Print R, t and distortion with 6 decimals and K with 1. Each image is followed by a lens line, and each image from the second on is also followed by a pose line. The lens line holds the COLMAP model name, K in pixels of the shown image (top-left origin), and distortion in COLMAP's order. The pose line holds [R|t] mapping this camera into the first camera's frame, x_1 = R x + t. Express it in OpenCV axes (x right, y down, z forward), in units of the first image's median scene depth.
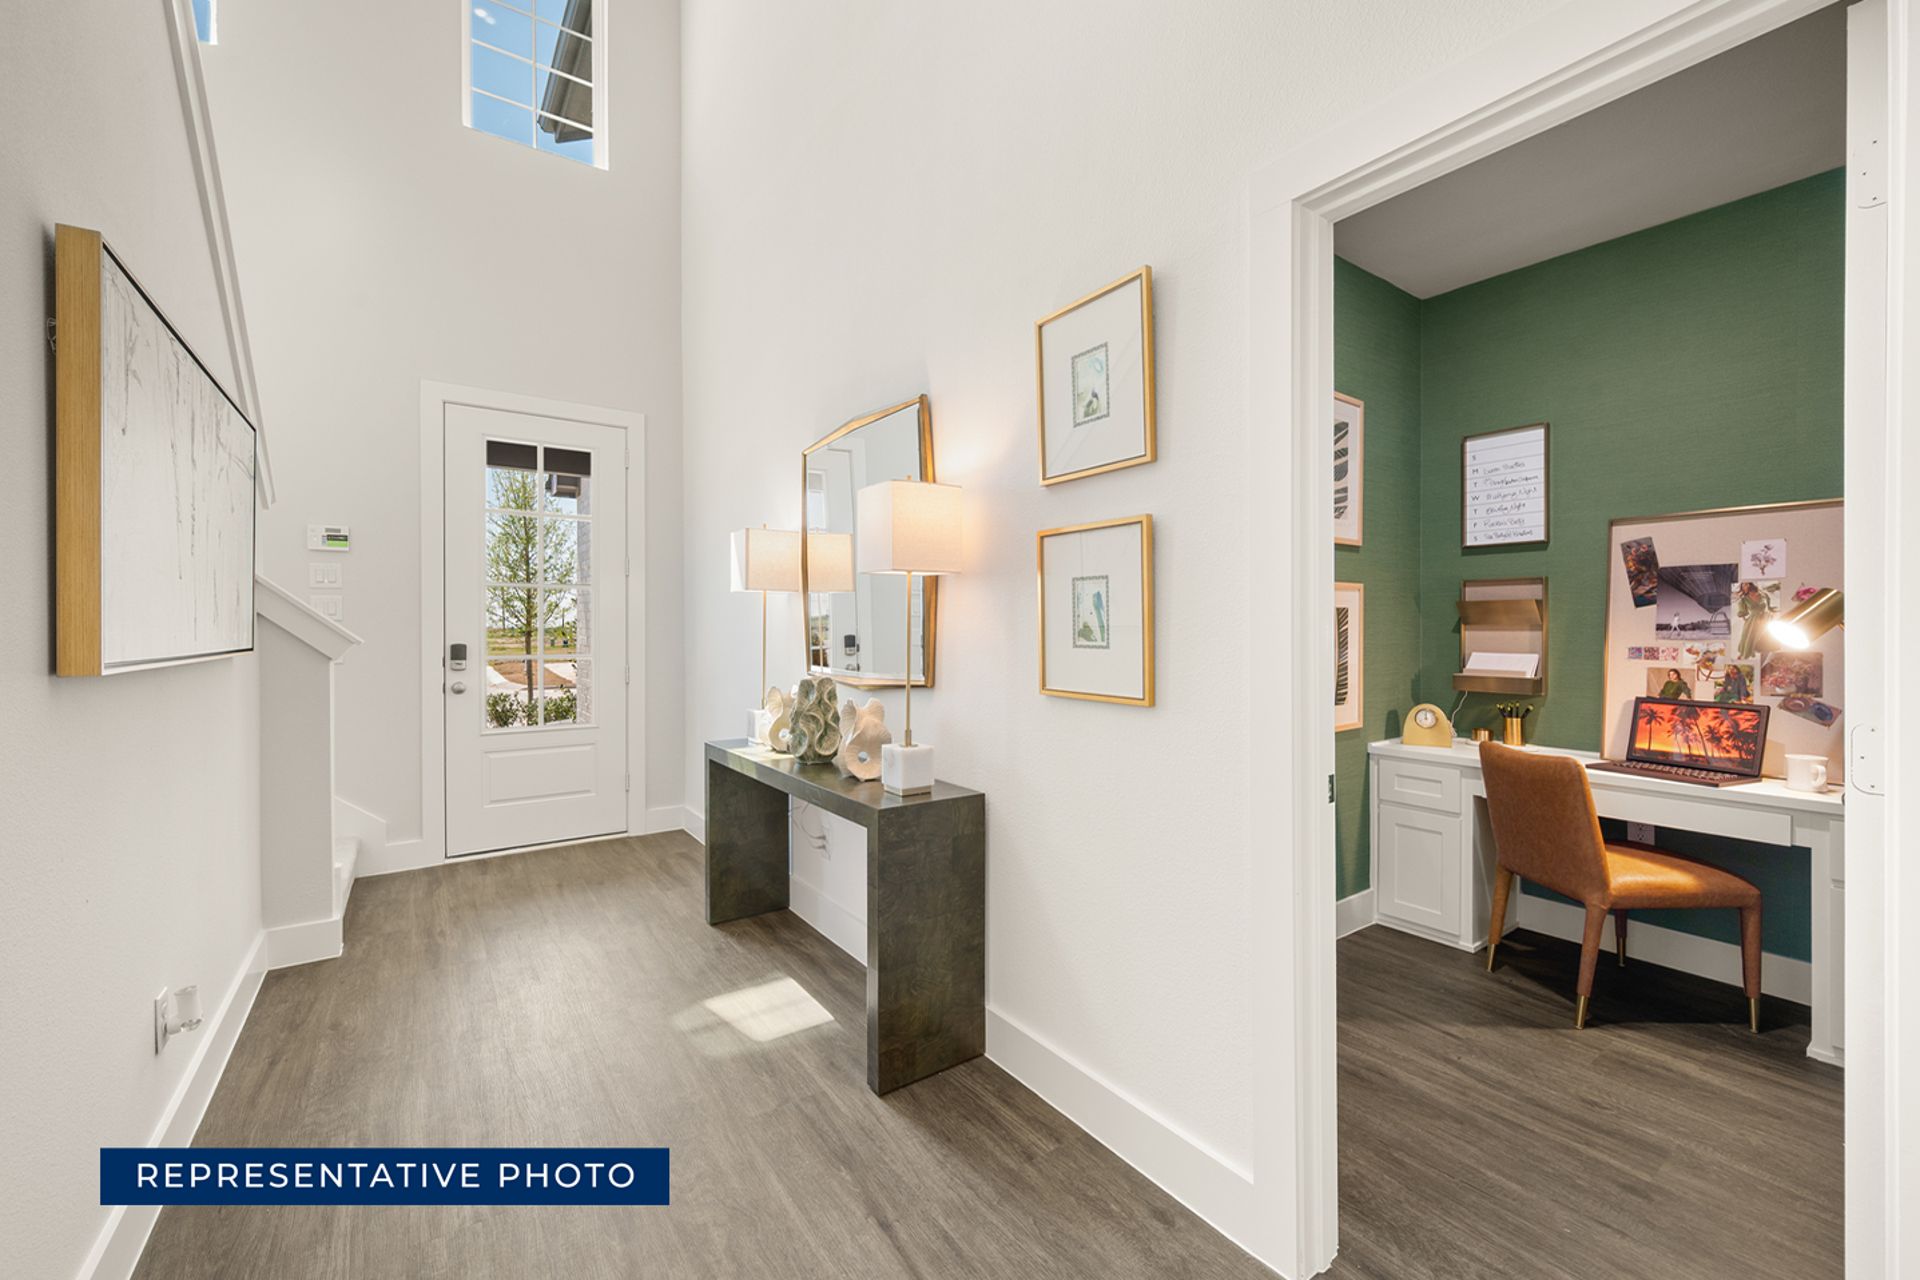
lens RADIAL K [[767.4, 0, 955.0], [0, 767.4, 638.4], [0, 0, 1]] dist [-0.003128, -0.000371]
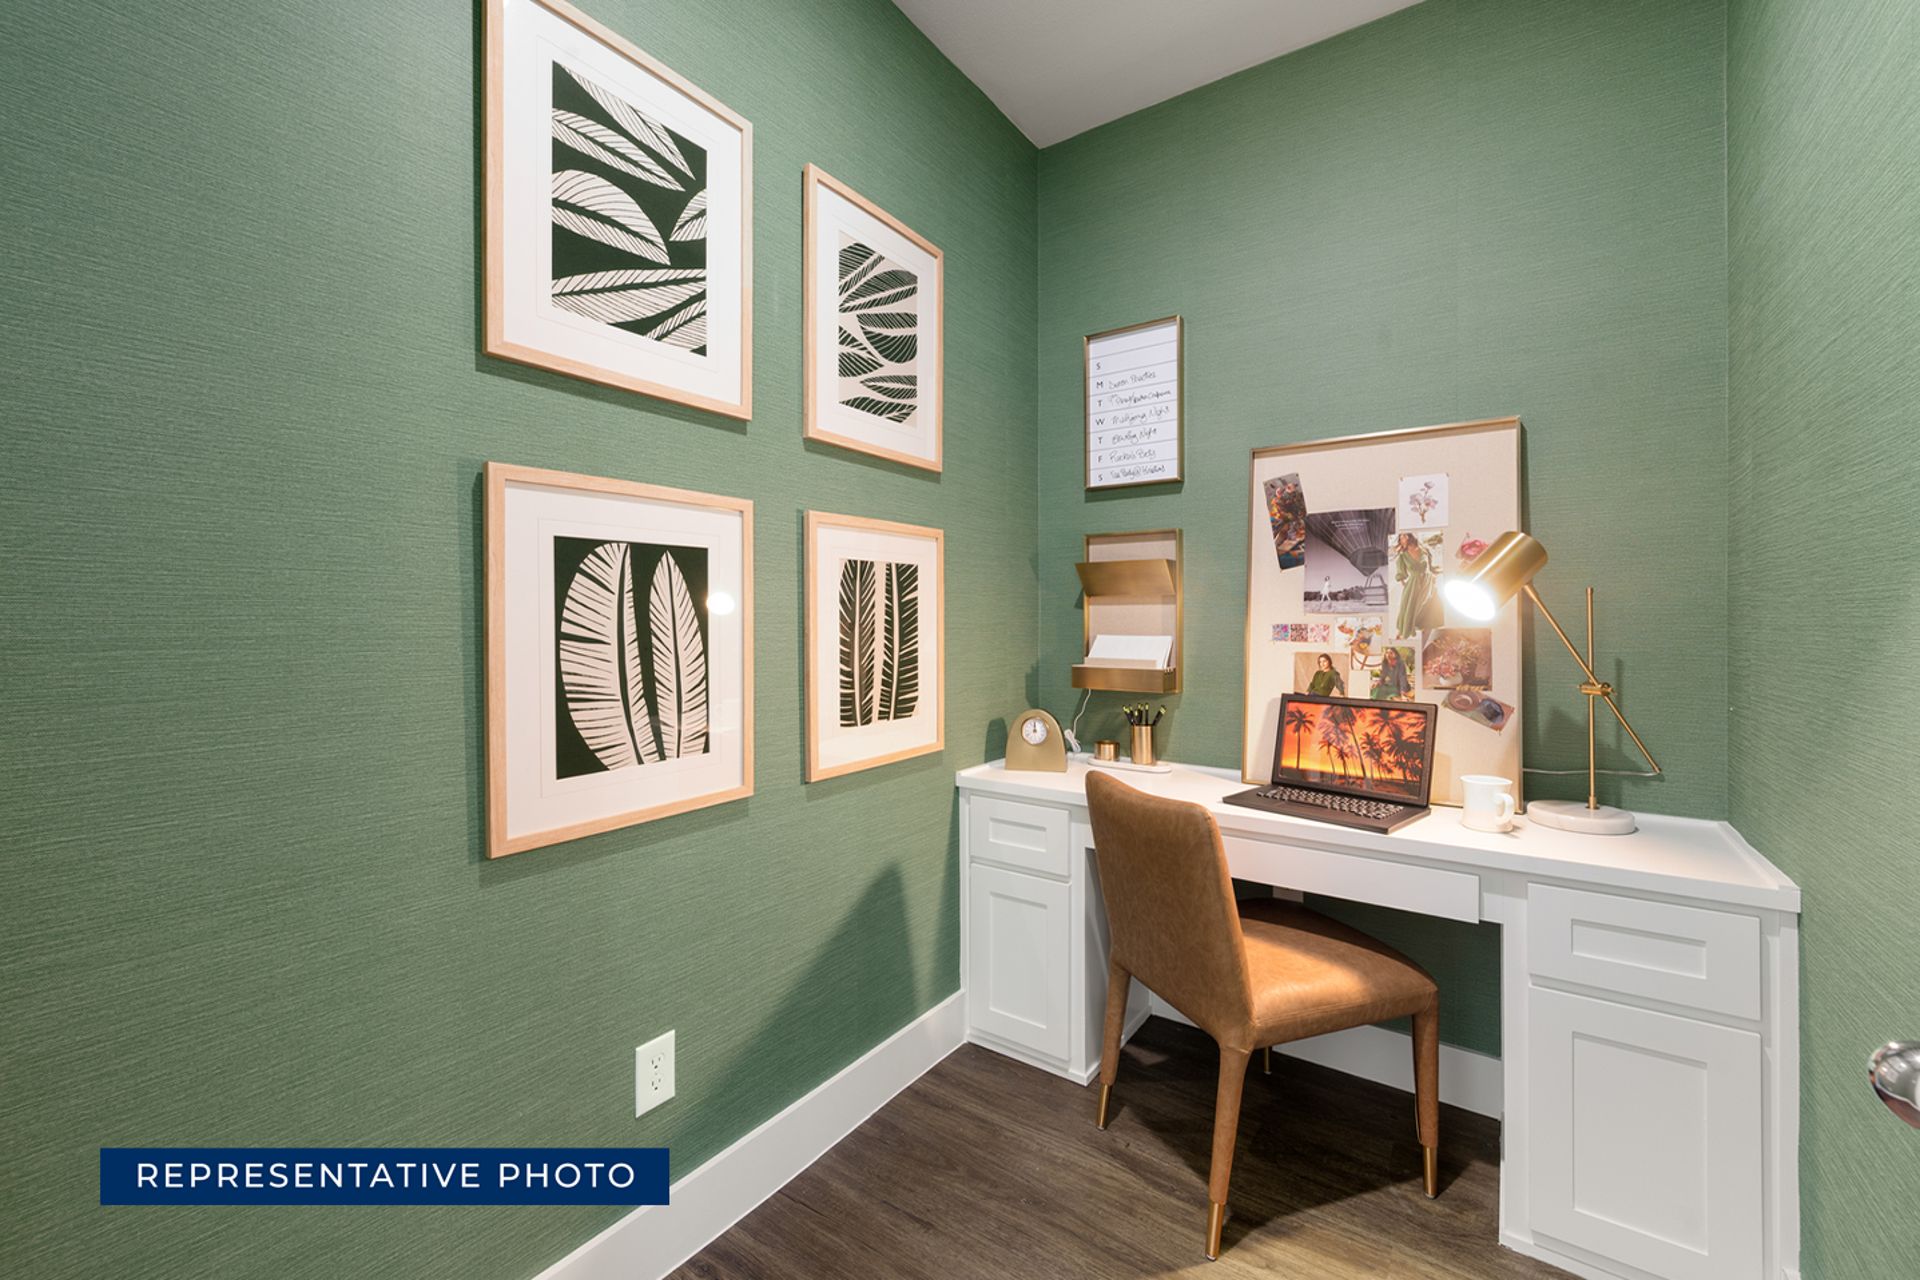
lens RADIAL K [[767.4, 0, 965.0], [0, 767.4, 630.8], [0, 0, 1]] dist [-0.003128, -0.000371]
pose [[0.940676, -0.003519, 0.339288, 0.374994], [0.003919, 0.999992, -0.000494, 0.017213], [-0.339283, 0.001794, 0.940683, 0.434168]]
